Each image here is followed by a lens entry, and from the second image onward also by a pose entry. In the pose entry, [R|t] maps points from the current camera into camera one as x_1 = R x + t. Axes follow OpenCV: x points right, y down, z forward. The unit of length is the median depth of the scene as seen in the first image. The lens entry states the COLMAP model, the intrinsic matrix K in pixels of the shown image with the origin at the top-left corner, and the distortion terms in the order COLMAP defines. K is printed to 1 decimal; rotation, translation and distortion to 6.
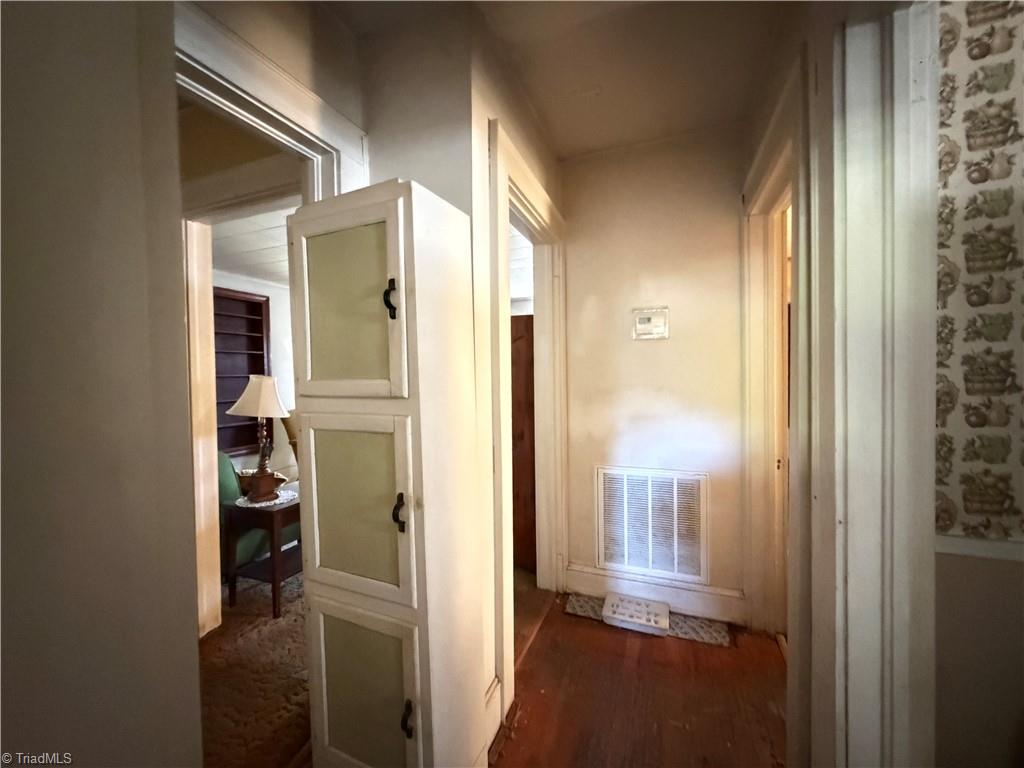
lens RADIAL K [[406.8, 0, 508.8], [0, 406.8, 384.4], [0, 0, 1]] dist [-0.002857, -0.000105]
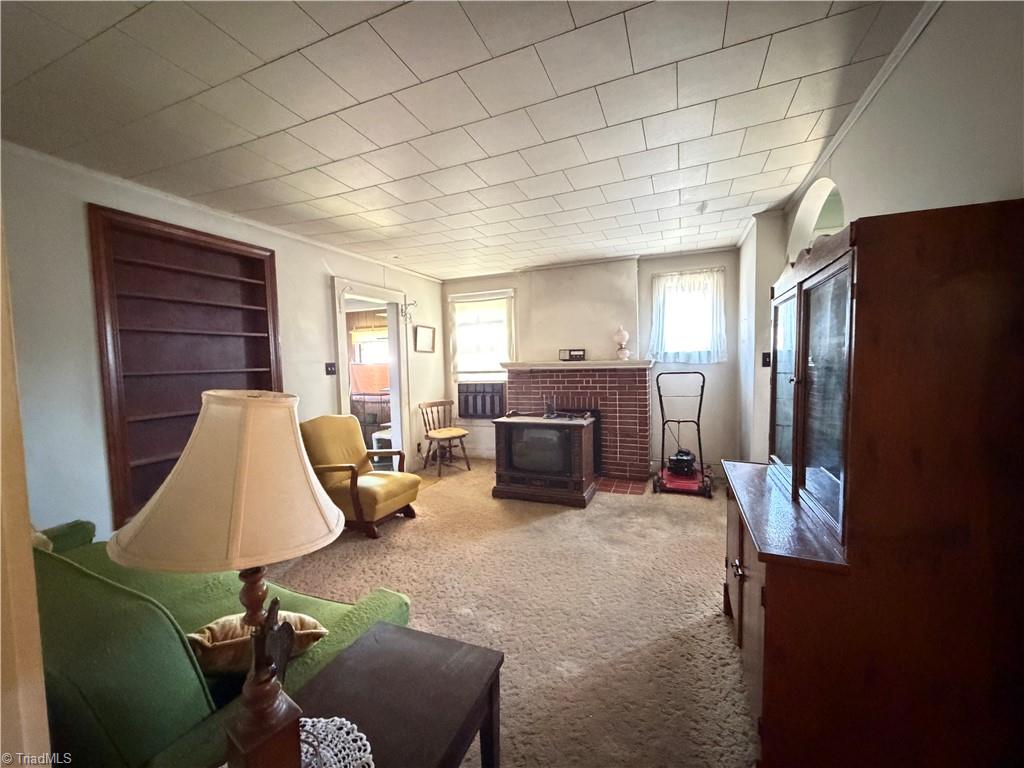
lens RADIAL K [[406.8, 0, 508.8], [0, 406.8, 384.4], [0, 0, 1]] dist [-0.002857, -0.000105]
pose [[0.999725, -0.011167, -0.020644, -0.200019], [0.011917, 0.999260, 0.036568, -0.017180], [0.020221, -0.036804, 0.999118, 0.343652]]
